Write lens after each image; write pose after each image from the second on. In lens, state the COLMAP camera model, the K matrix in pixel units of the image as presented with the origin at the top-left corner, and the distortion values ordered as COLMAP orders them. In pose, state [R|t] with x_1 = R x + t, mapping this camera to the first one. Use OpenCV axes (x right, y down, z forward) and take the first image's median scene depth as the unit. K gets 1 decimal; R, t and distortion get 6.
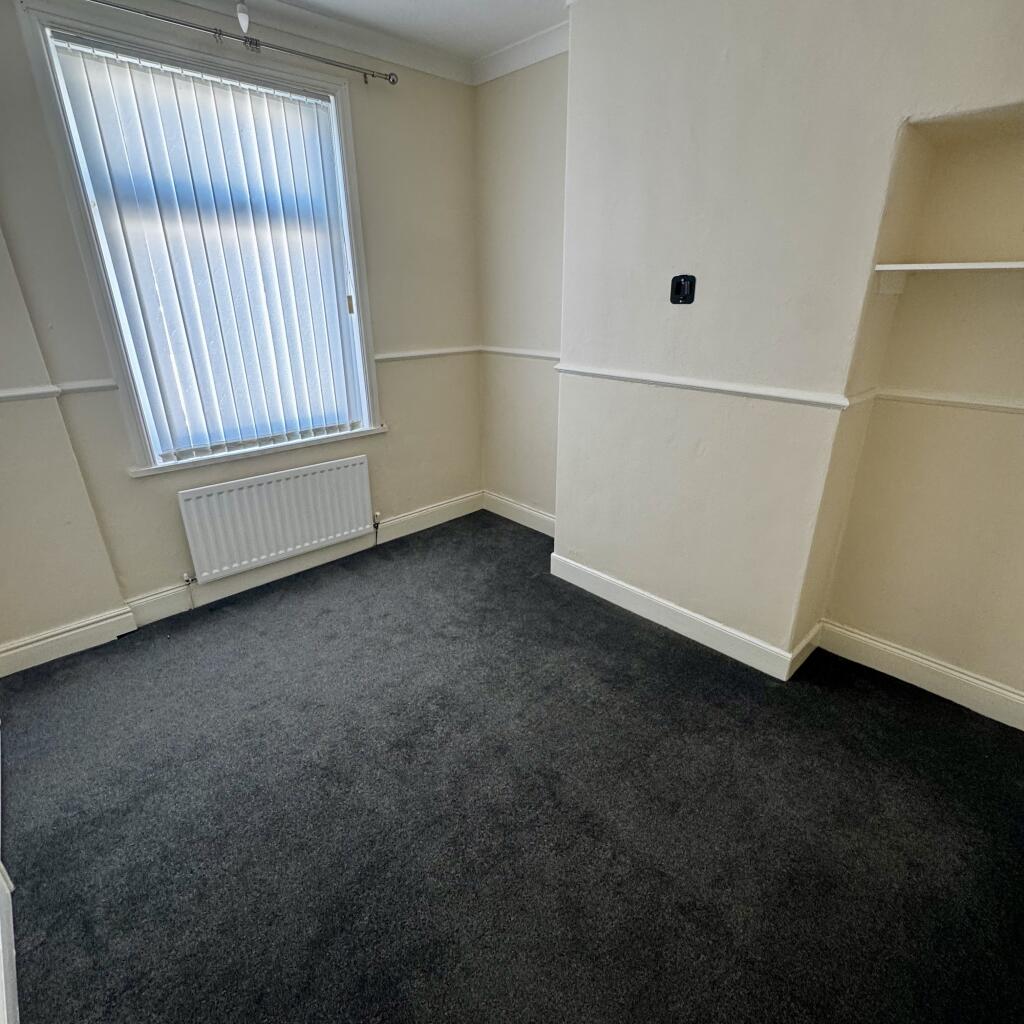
lens RADIAL K [[547.7, 0, 512.0], [0, 547.7, 512.0], [0, 0, 1]] dist [-0.000230, 0.000073]
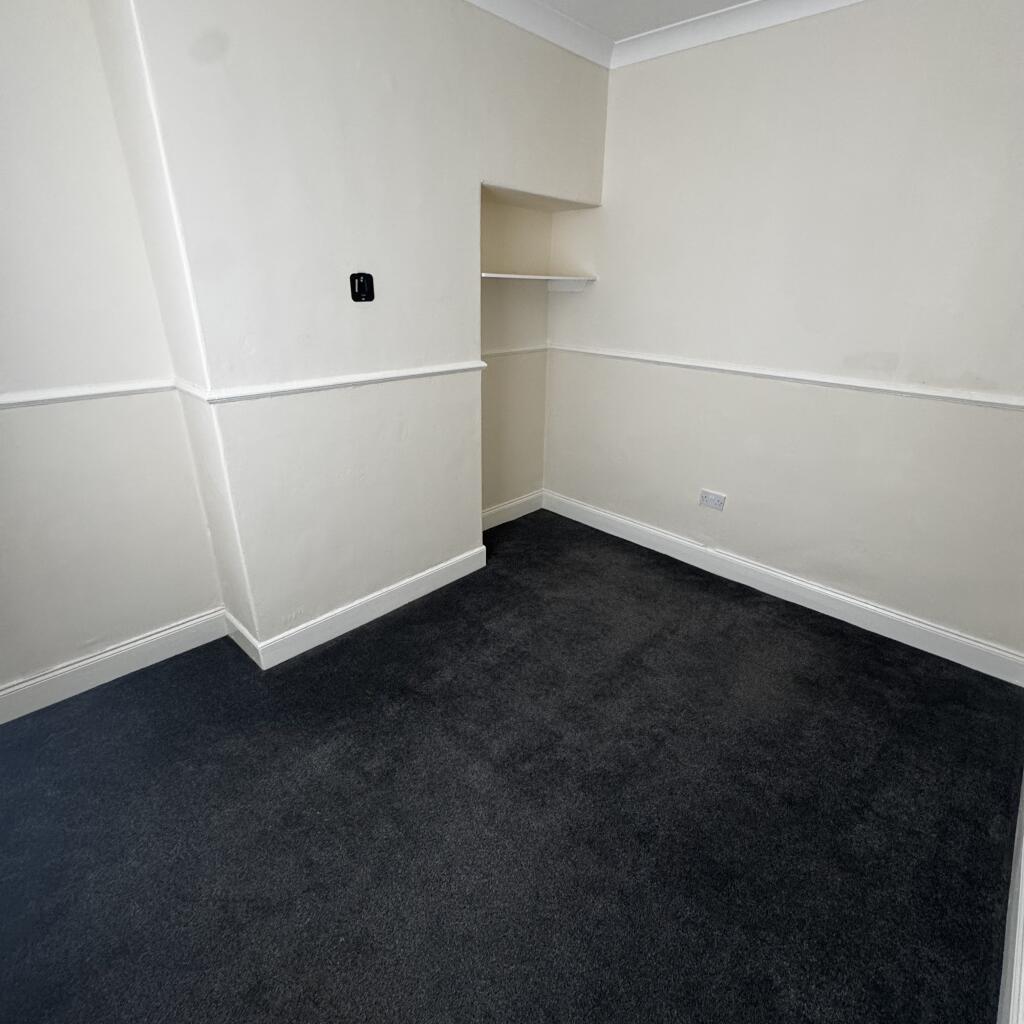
lens RADIAL K [[547.7, 0, 512.0], [0, 547.7, 512.0], [0, 0, 1]] dist [-0.000230, 0.000073]
pose [[-0.059238, -0.379796, 0.923172, -0.681715], [0.357236, 0.855484, 0.374872, -0.283265], [-0.932134, 0.351997, 0.084999, 0.685222]]
